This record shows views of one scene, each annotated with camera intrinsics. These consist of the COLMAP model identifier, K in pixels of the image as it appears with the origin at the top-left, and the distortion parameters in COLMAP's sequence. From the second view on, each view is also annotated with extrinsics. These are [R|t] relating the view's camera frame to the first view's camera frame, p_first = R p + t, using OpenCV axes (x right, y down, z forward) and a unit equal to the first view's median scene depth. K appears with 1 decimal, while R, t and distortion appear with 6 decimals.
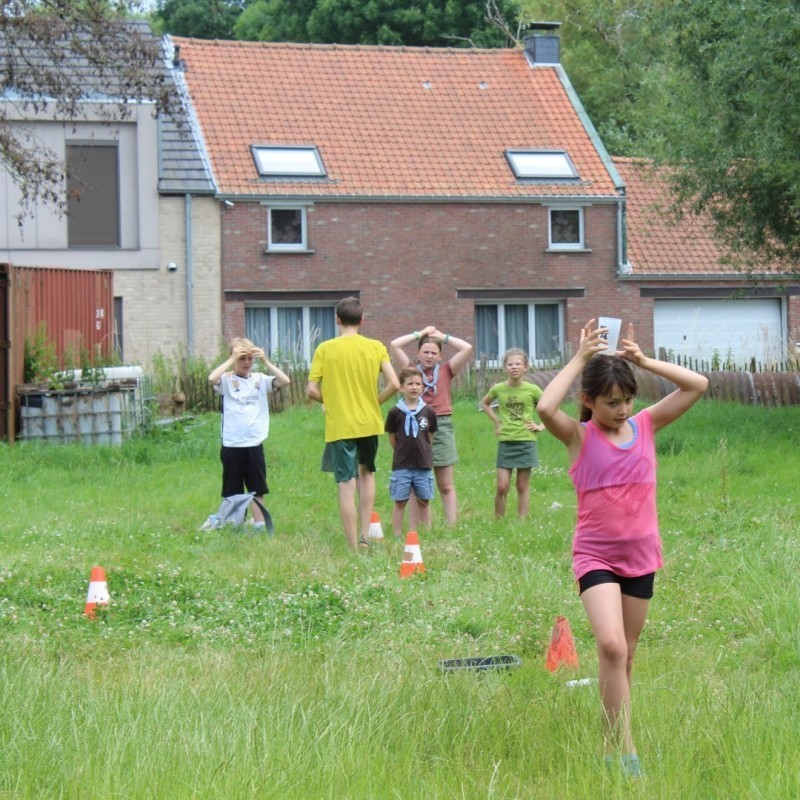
lens RADIAL K [[3066.3, 0, 464.4], [0, 3066.3, 384.3], [0, 0, 1]] dist [0.304226, 0.000000]
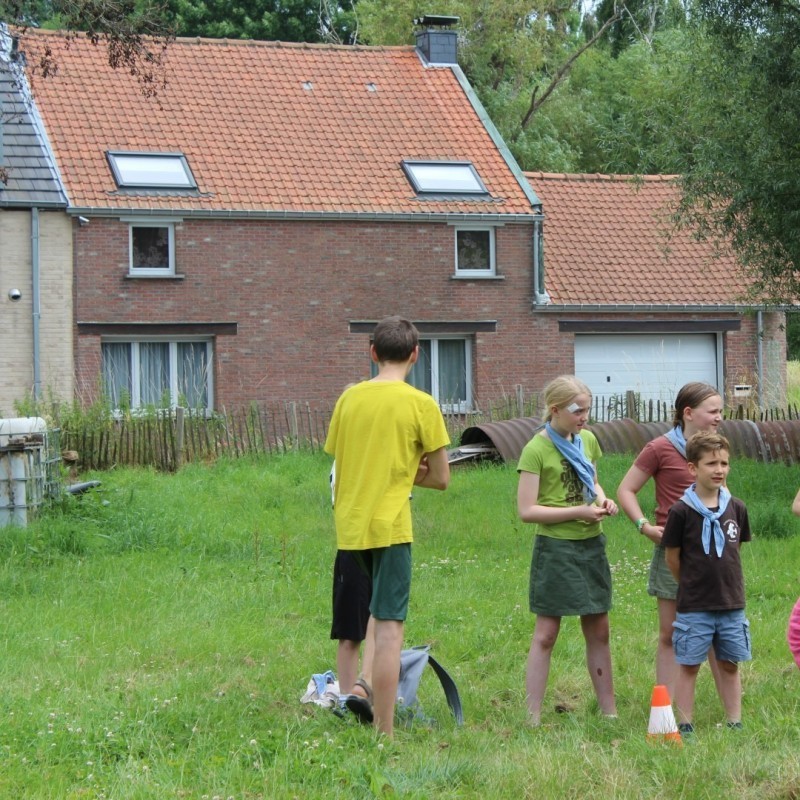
lens RADIAL K [[3066.3, 0, 465.5], [0, 3066.3, 389.4], [0, 0, 1]] dist [0.304226, 0.000000]
pose [[0.997076, 0.000900, 0.076407, -0.035535], [-0.000021, 0.999934, -0.011509, -0.002322], [-0.076413, 0.011473, 0.997010, 0.143801]]
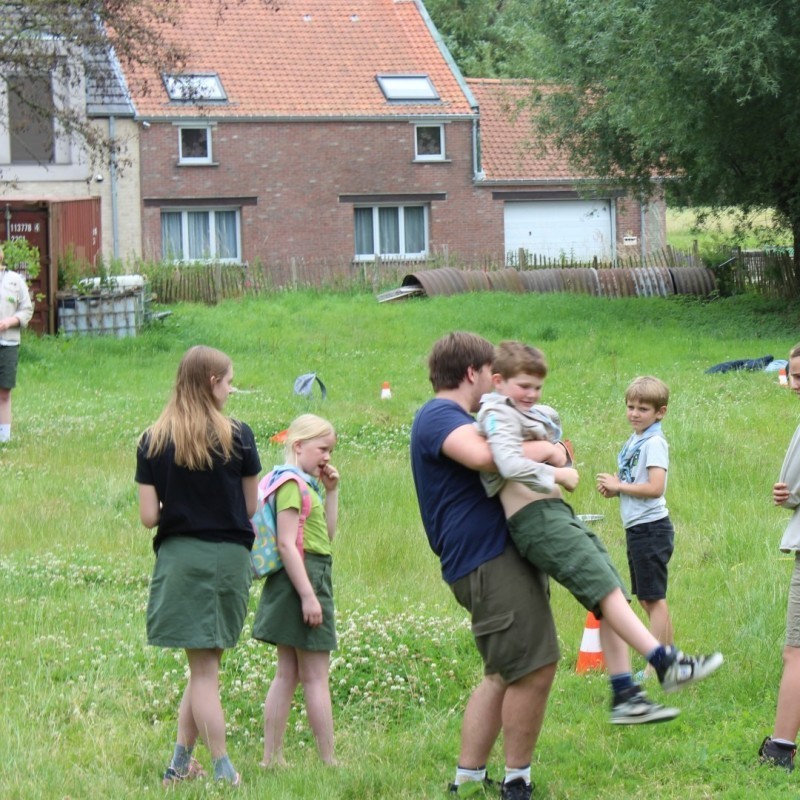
lens RADIAL K [[3066.3, 0, 455.1], [0, 3066.3, 390.2], [0, 0, 1]] dist [0.304226, 0.000000]
pose [[0.998024, -0.012983, 0.061486, -0.031397], [0.010215, 0.998929, 0.045119, -0.008740], [-0.062006, -0.044402, 0.997088, -0.186708]]
